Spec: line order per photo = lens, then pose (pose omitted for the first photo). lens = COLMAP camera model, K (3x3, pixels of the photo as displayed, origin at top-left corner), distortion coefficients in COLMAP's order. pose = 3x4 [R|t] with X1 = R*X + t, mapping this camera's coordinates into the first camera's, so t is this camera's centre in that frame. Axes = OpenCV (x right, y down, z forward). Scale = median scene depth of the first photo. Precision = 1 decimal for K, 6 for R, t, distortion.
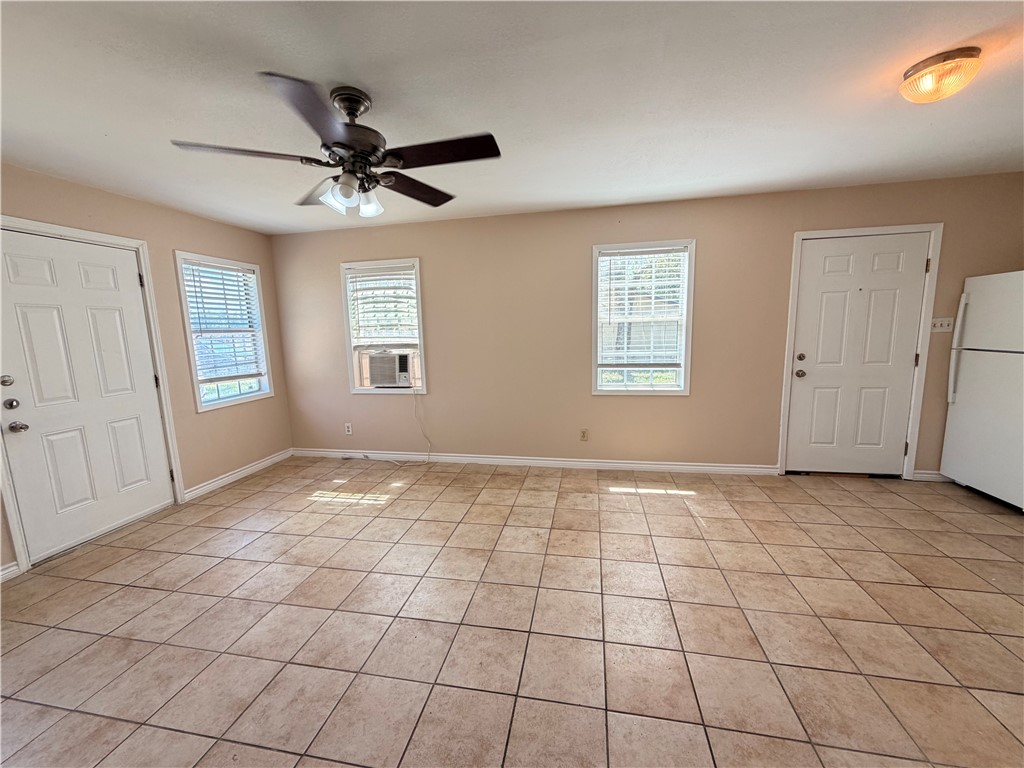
lens RADIAL K [[408.1, 0, 507.9], [0, 408.1, 385.6], [0, 0, 1]] dist [-0.000795, 0.000633]
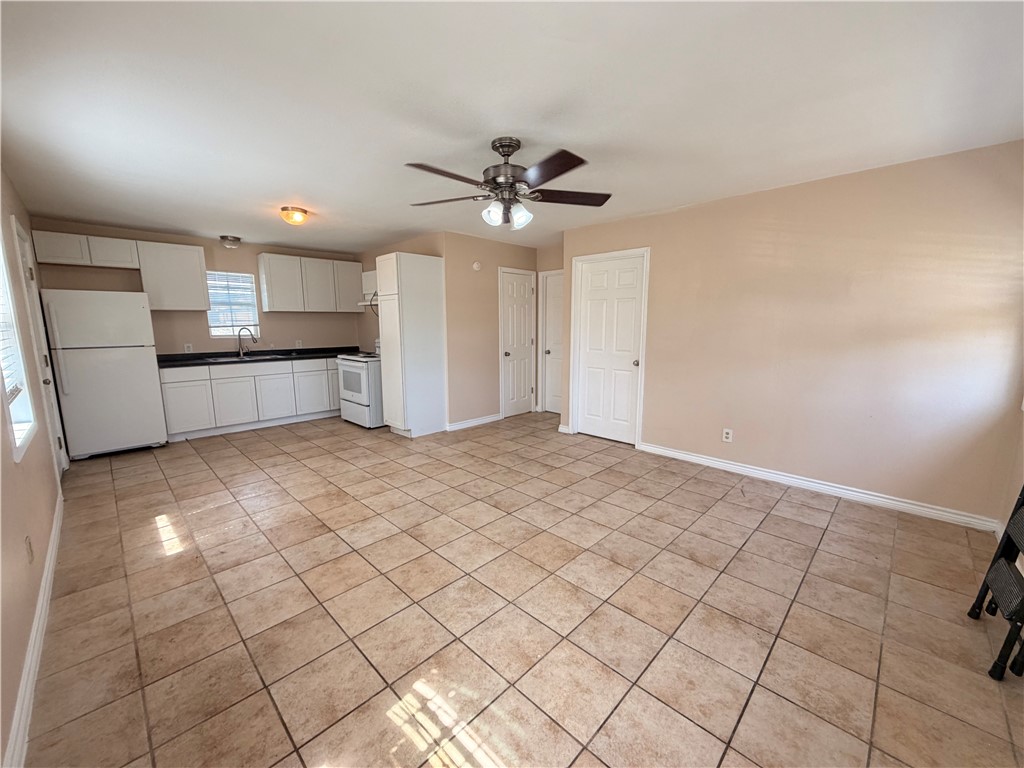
lens RADIAL K [[408.1, 0, 507.6], [0, 408.1, 386.4], [0, 0, 1]] dist [-0.000795, 0.000633]
pose [[-0.834278, -0.057290, 0.548360, -0.614447], [0.101862, 0.961449, 0.255421, -0.147856], [-0.541853, 0.268949, -0.796280, 1.201556]]
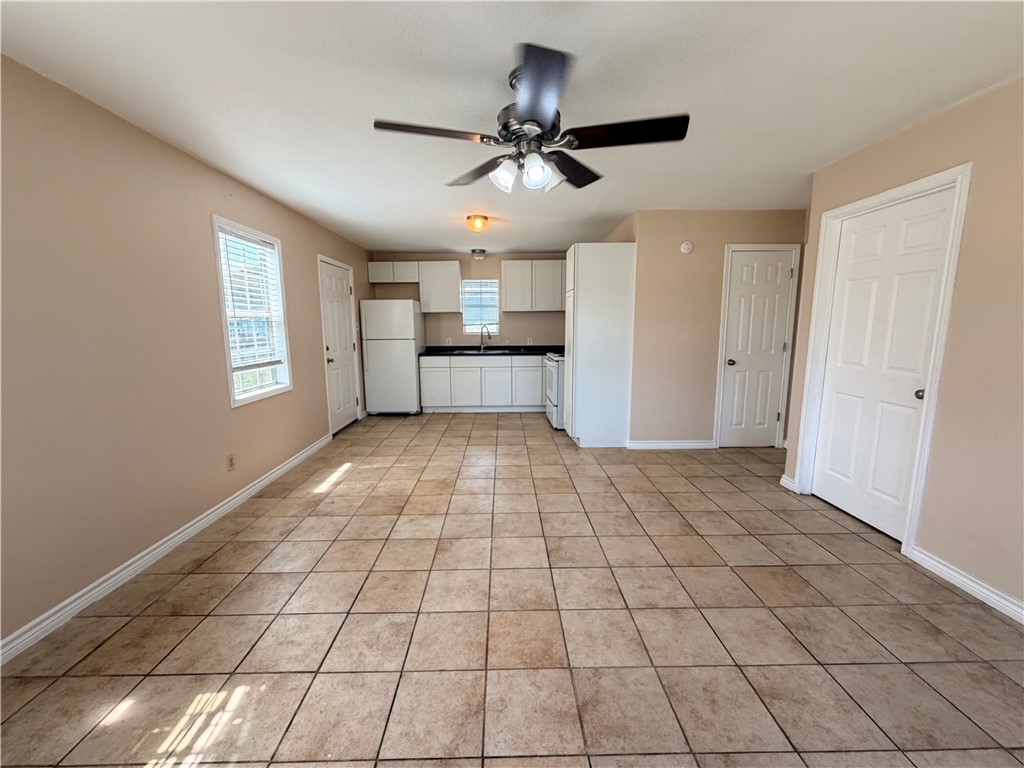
lens RADIAL K [[408.1, 0, 508.9], [0, 408.1, 387.3], [0, 0, 1]] dist [-0.000795, 0.000633]
pose [[-0.210797, -0.123377, 0.969713, -0.752131], [0.149920, 0.976187, 0.156791, -0.068342], [-0.965965, 0.178431, -0.187281, 0.722587]]
